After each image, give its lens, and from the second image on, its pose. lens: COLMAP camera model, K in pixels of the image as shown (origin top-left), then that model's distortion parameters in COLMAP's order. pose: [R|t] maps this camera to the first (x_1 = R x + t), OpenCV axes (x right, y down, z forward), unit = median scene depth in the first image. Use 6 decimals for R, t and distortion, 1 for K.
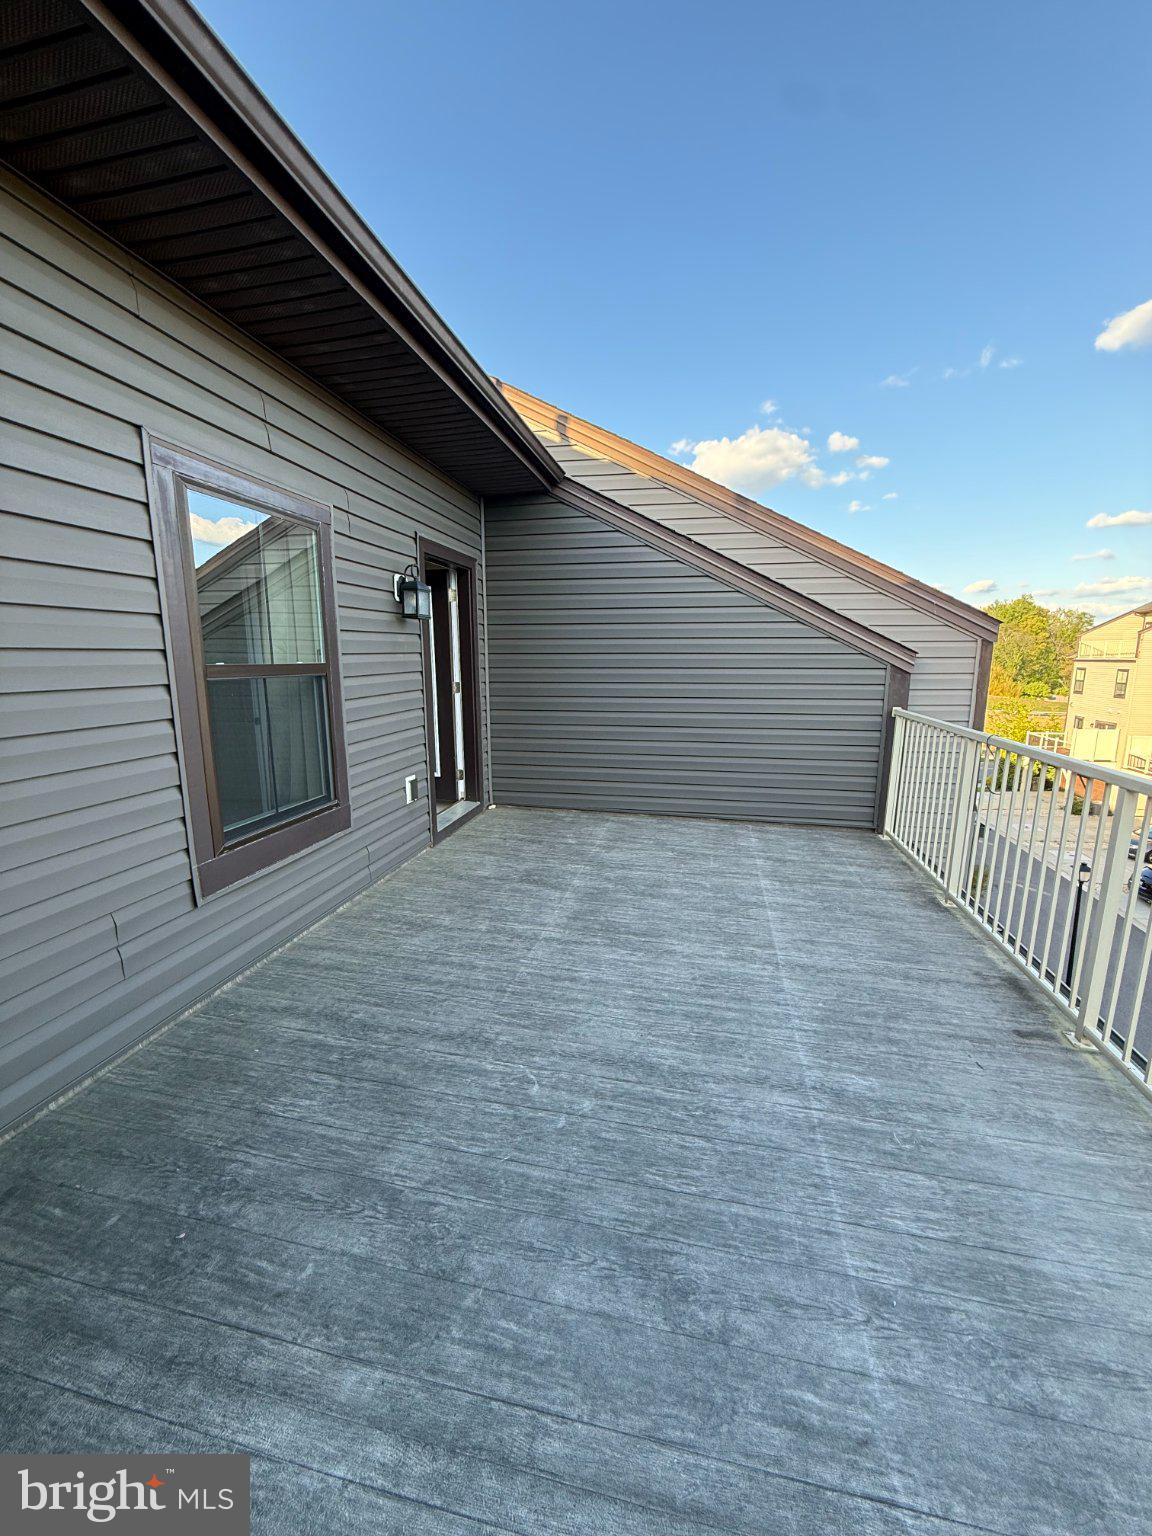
lens RADIAL K [[607.9, 0, 576.0], [0, 607.9, 768.0], [0, 0, 1]] dist [0.001970, 0.000361]
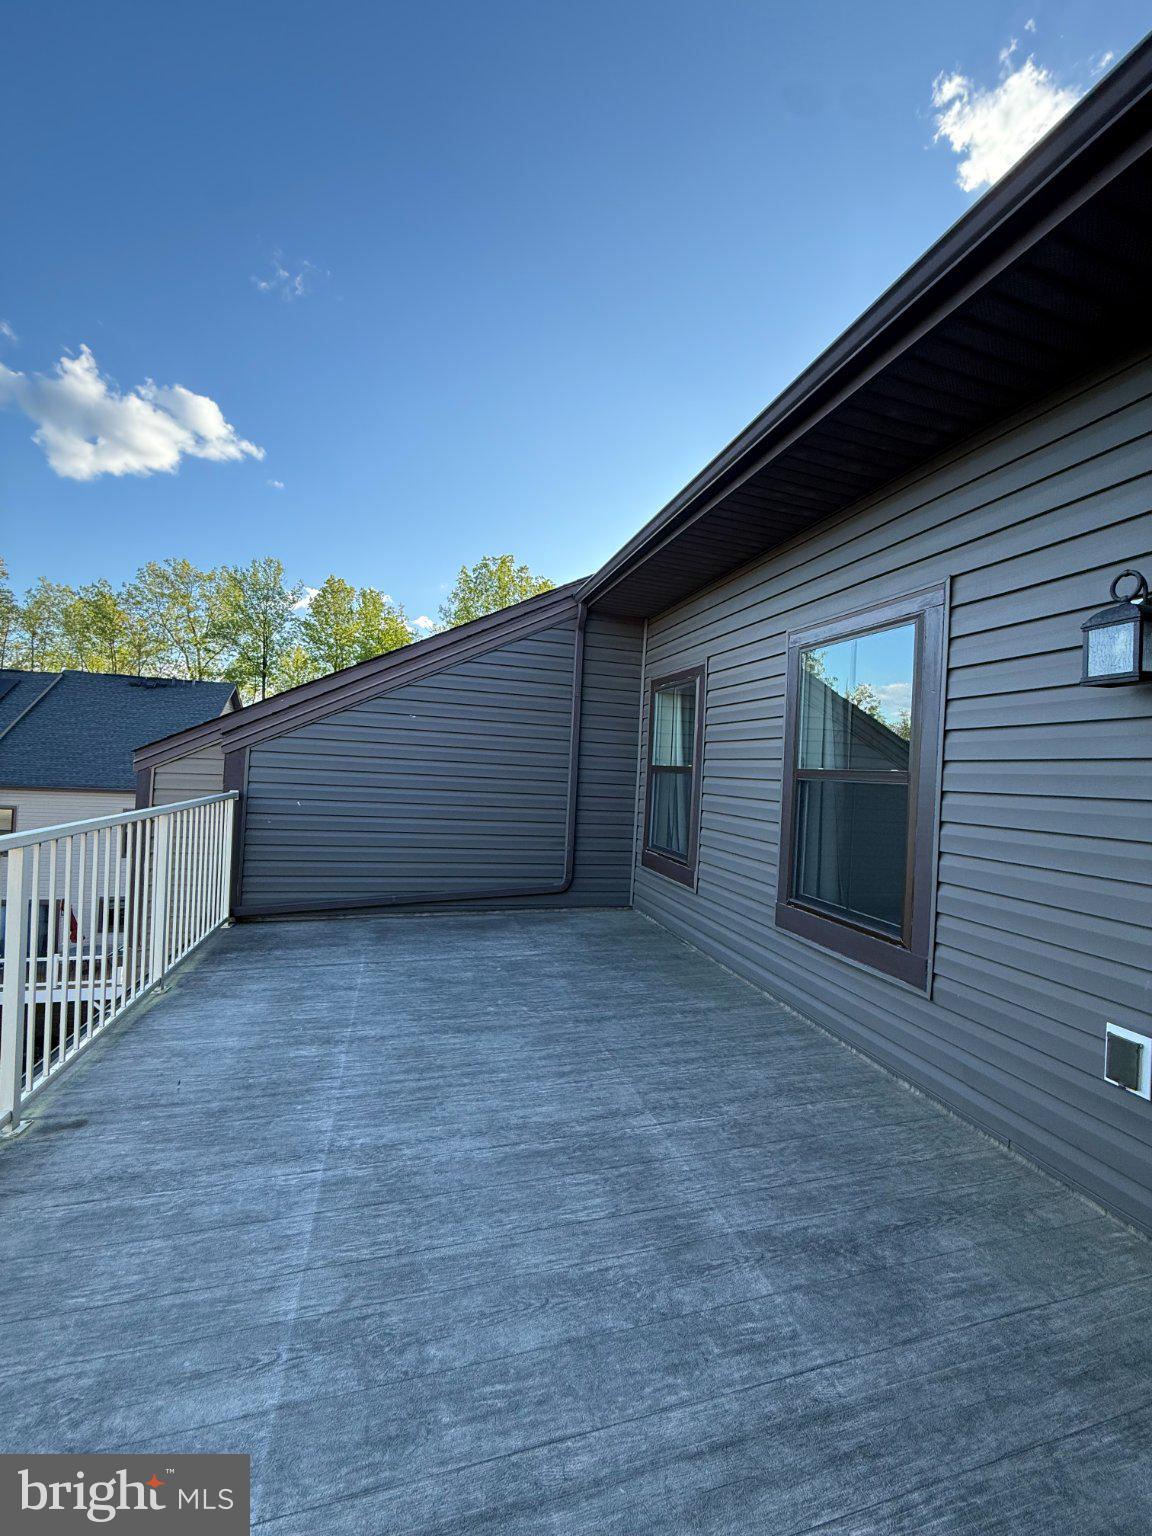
lens RADIAL K [[607.9, 0, 576.0], [0, 607.9, 768.0], [0, 0, 1]] dist [0.001970, 0.000361]
pose [[-0.880757, -0.043051, -0.471607, 0.486040], [-0.132822, 0.978345, 0.158745, -0.306305], [0.454560, 0.202455, -0.867402, 1.867904]]
